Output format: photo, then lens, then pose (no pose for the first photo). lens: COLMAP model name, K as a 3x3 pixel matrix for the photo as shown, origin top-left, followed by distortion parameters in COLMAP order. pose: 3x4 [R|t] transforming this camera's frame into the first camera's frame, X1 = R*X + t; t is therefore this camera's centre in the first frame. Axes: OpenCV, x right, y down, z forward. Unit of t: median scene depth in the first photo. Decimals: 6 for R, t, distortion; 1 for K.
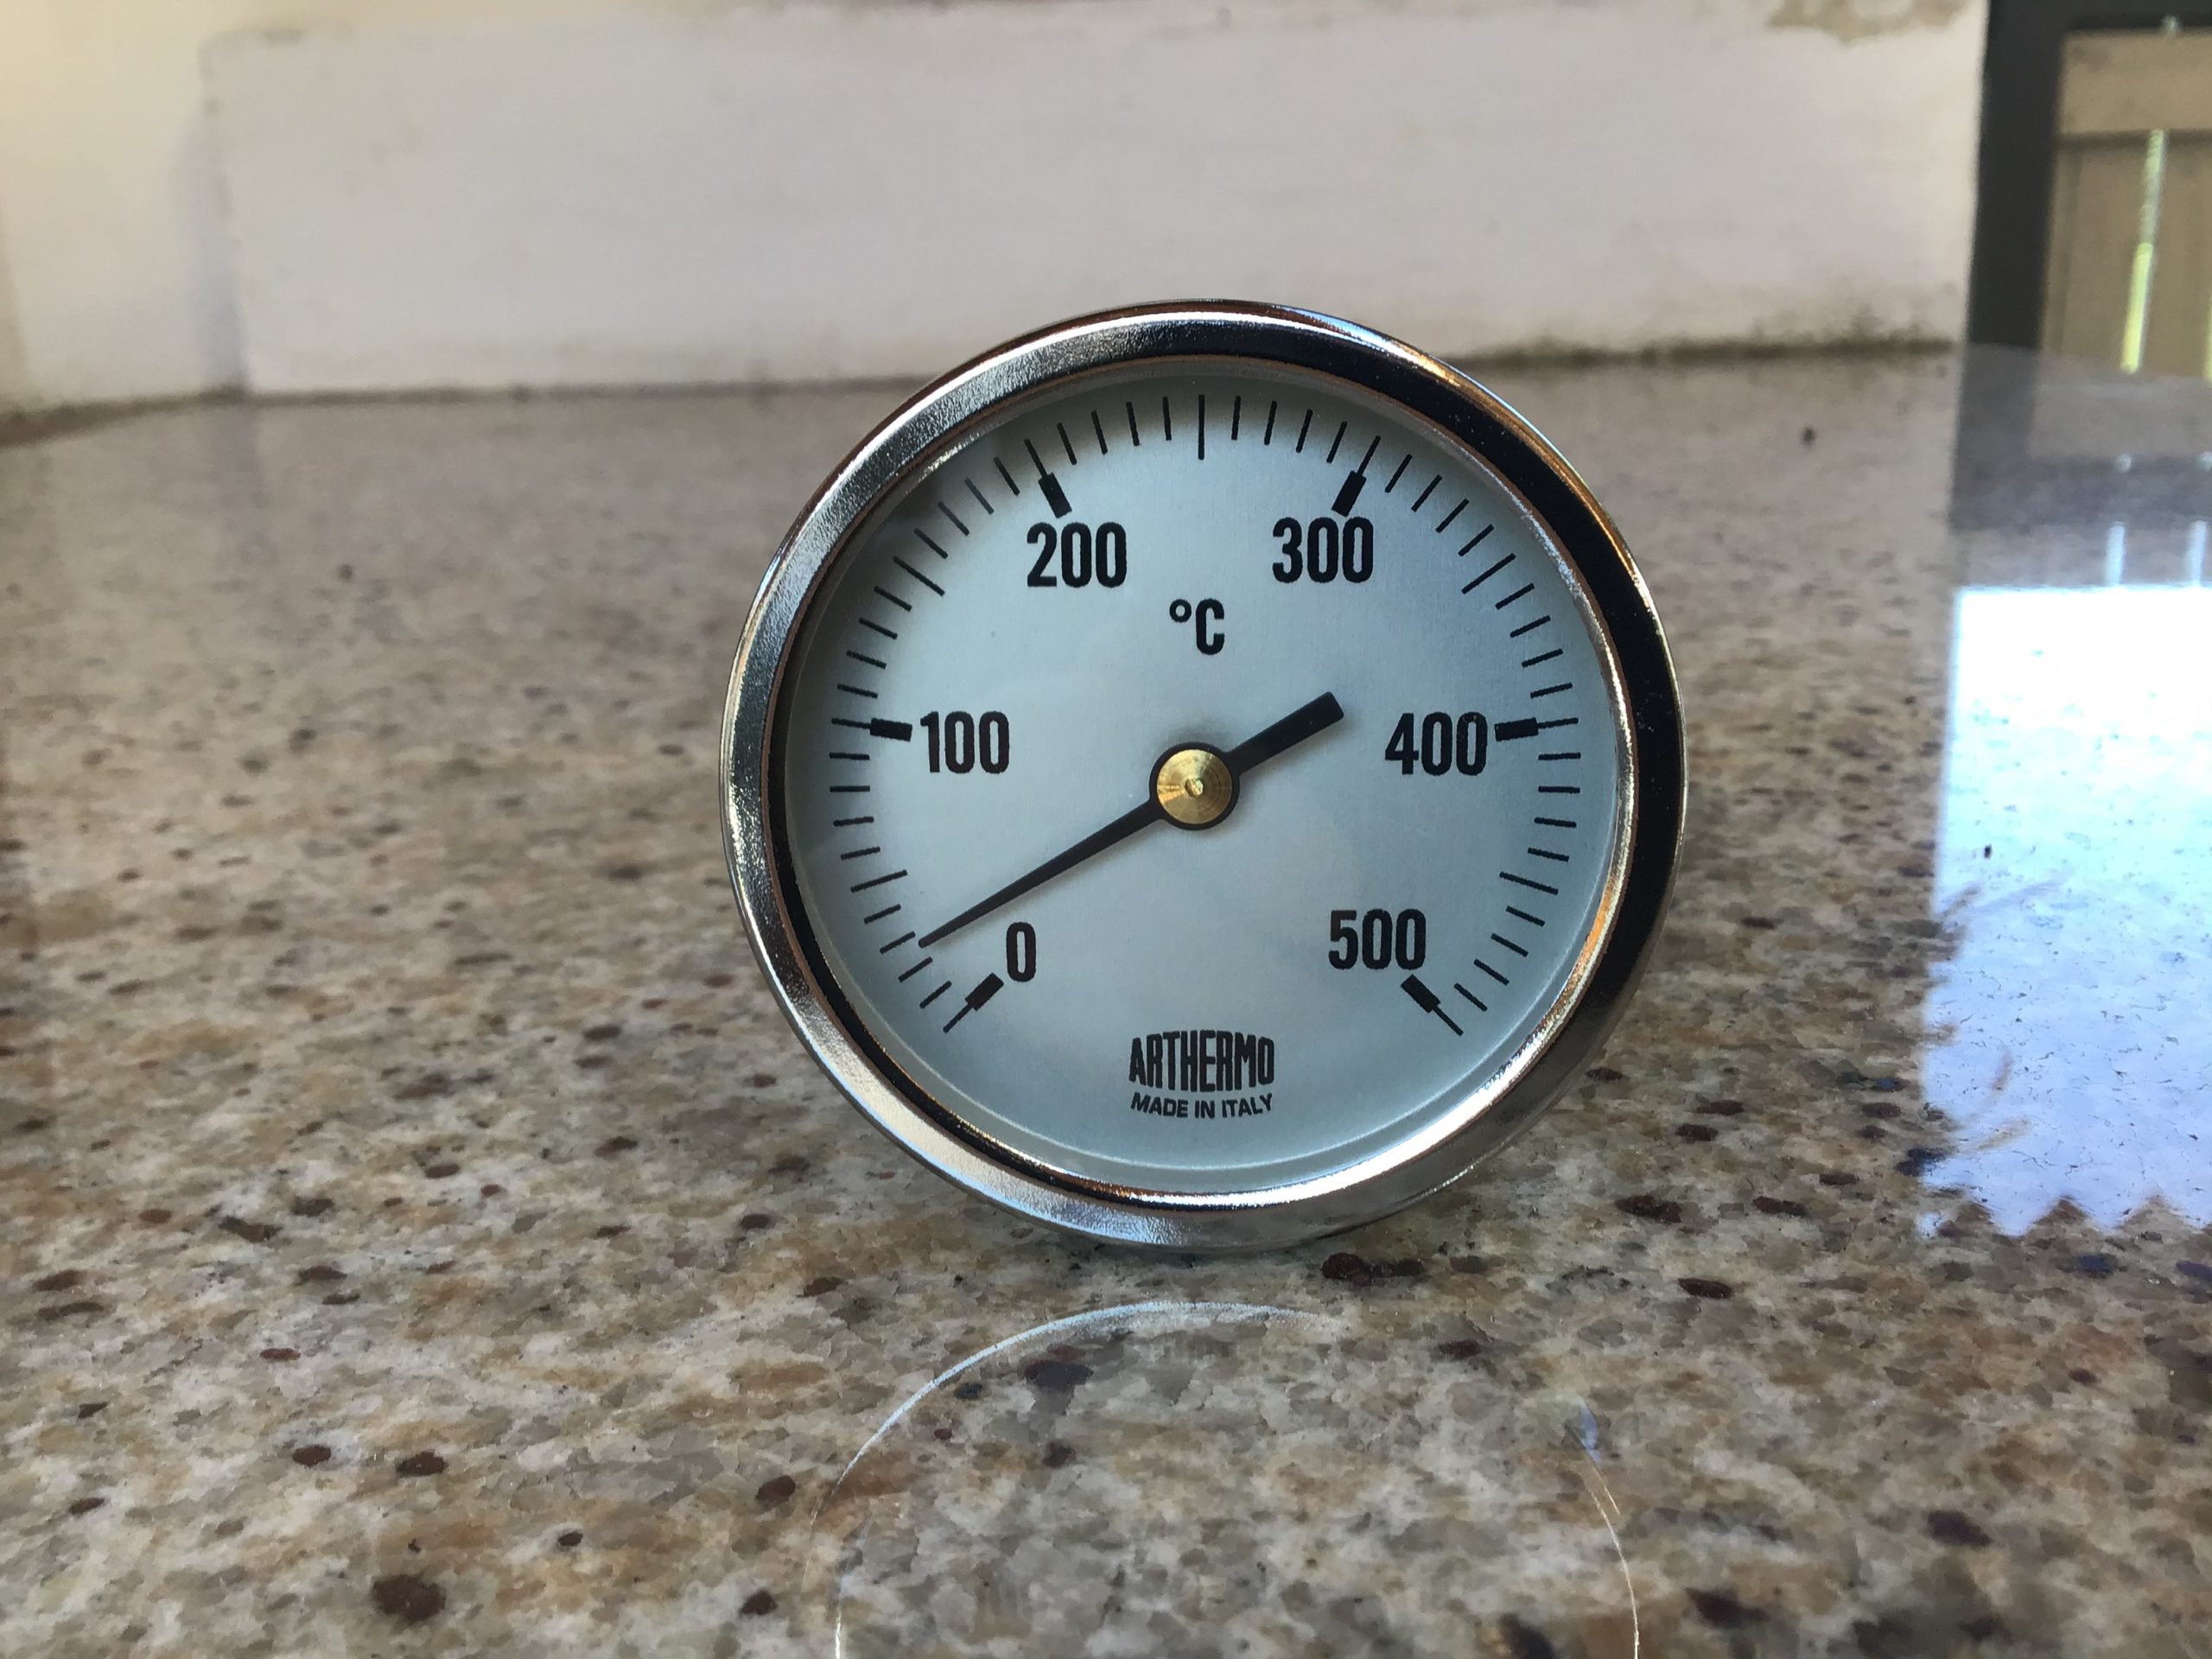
lens RADIAL K [[2007.8, 0, 1121.6], [0, 2007.8, 811.4], [0, 0, 1]] dist [0.140772, -0.322455]
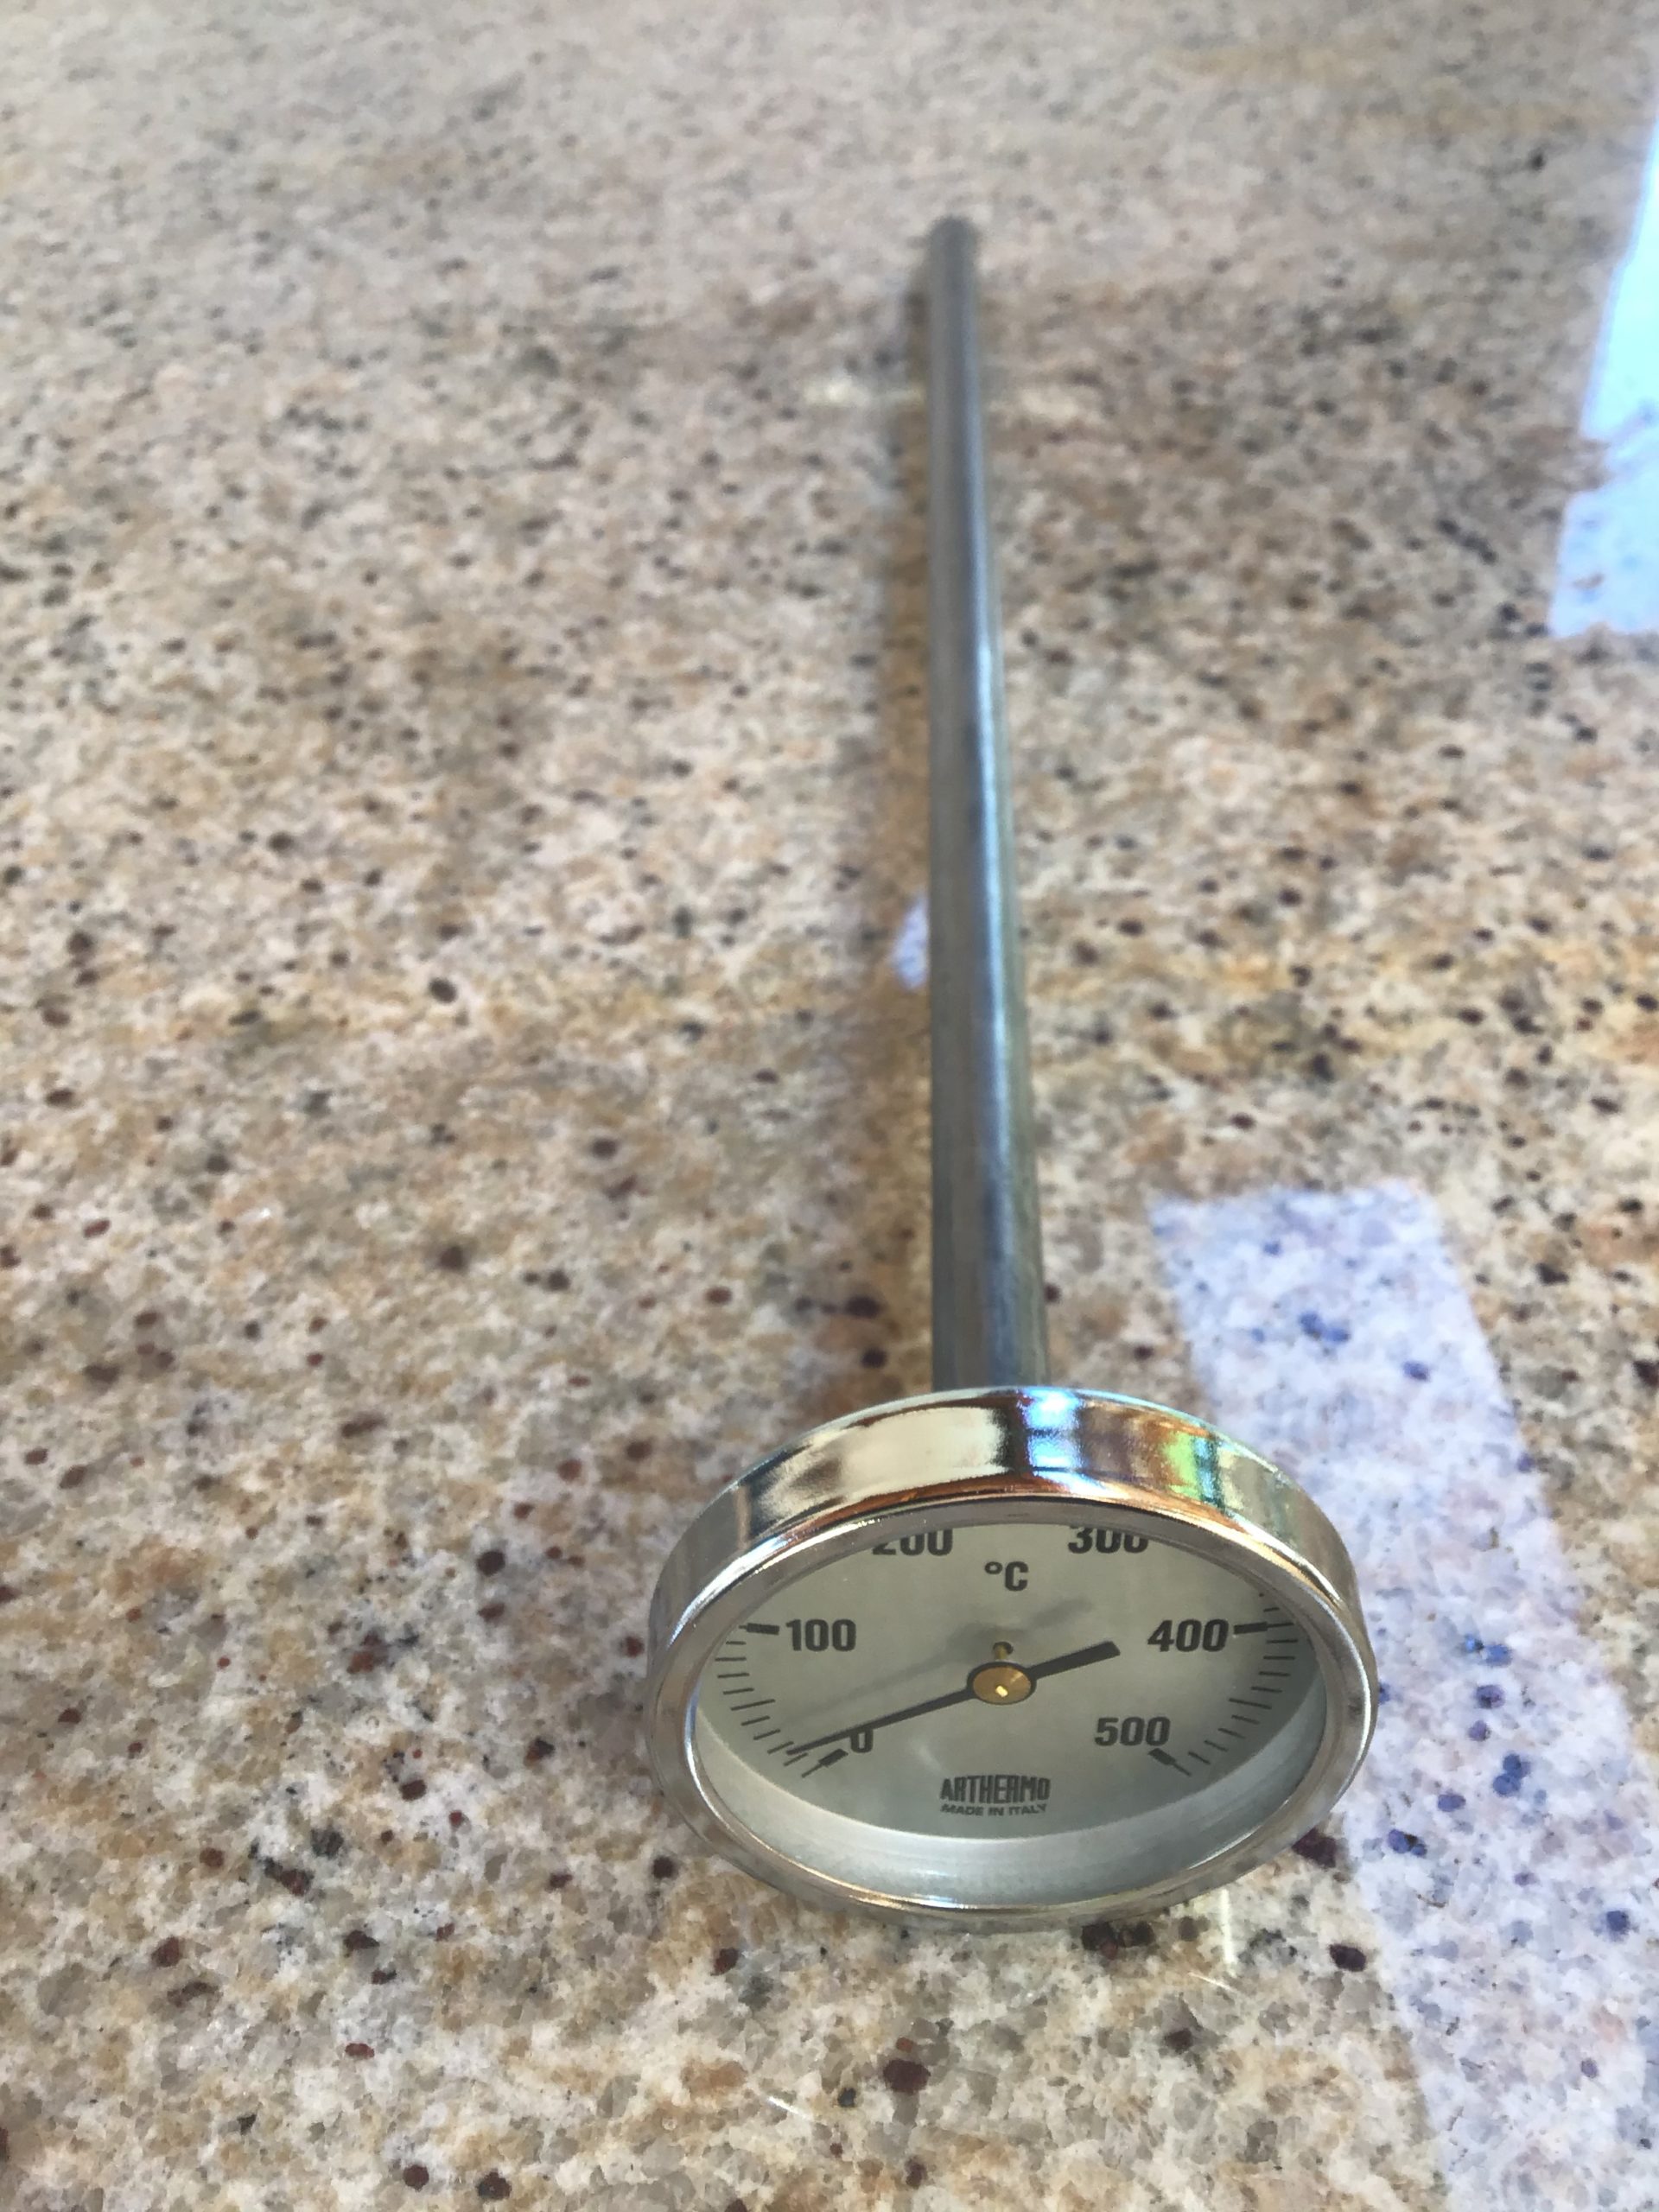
lens RADIAL K [[1997.2, 0, 847.1], [0, 1997.2, 1122.7], [0, 0, 1]] dist [0.129980, -0.300633]
pose [[0.998890, -0.025551, 0.039569, -0.100792], [0.005097, 0.893789, 0.448459, -0.876289], [-0.046825, -0.447760, 0.892927, 0.003780]]
